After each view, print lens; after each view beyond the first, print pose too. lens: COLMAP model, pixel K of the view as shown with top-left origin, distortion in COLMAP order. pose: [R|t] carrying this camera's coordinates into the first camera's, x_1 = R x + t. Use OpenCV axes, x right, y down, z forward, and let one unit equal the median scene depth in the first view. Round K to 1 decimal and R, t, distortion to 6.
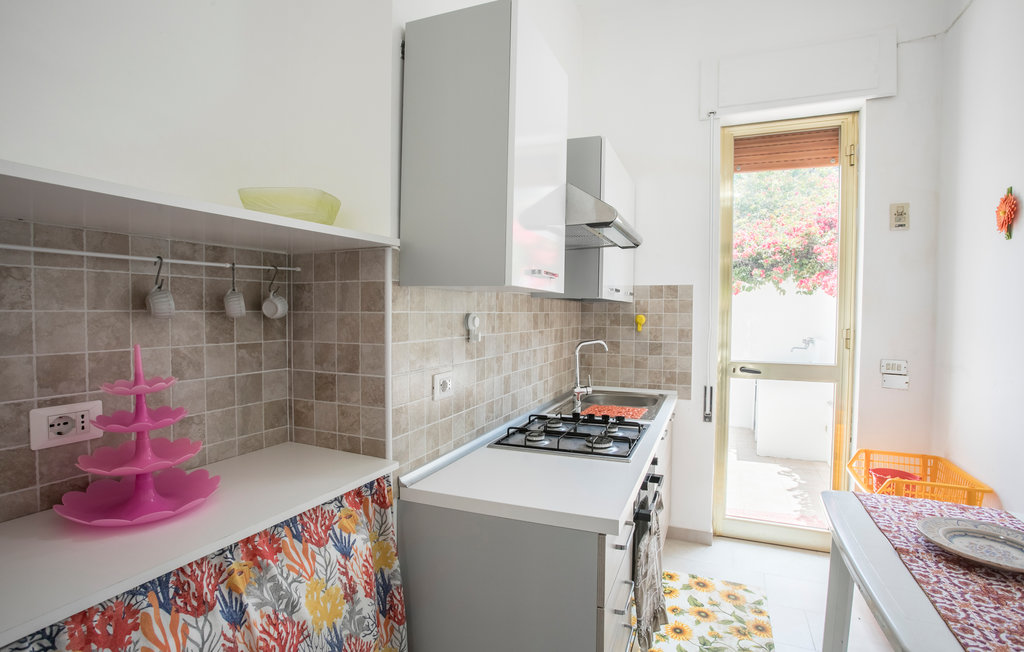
lens RADIAL K [[514.9, 0, 510.5], [0, 514.9, 325.6], [0, 0, 1]] dist [-0.007145, -0.000135]
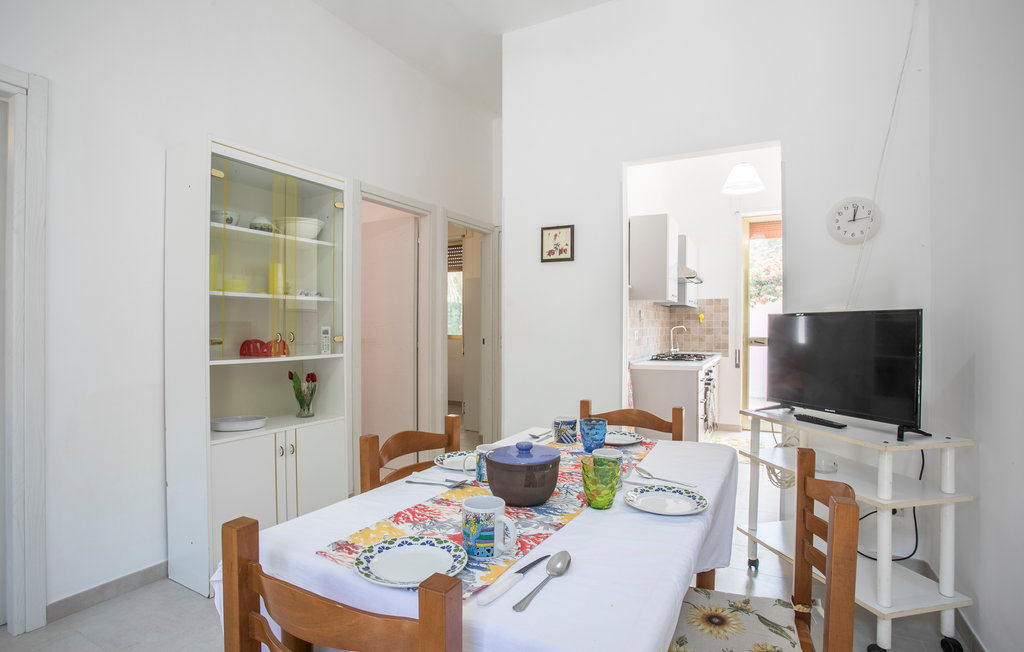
lens RADIAL K [[514.9, 0, 512.8], [0, 514.9, 330.6], [0, 0, 1]] dist [-0.007145, -0.000135]
pose [[0.996783, -0.008229, -0.079727, -0.312281], [0.006738, 0.999798, -0.018954, 0.075890], [0.079867, 0.018356, 0.996636, -1.022761]]
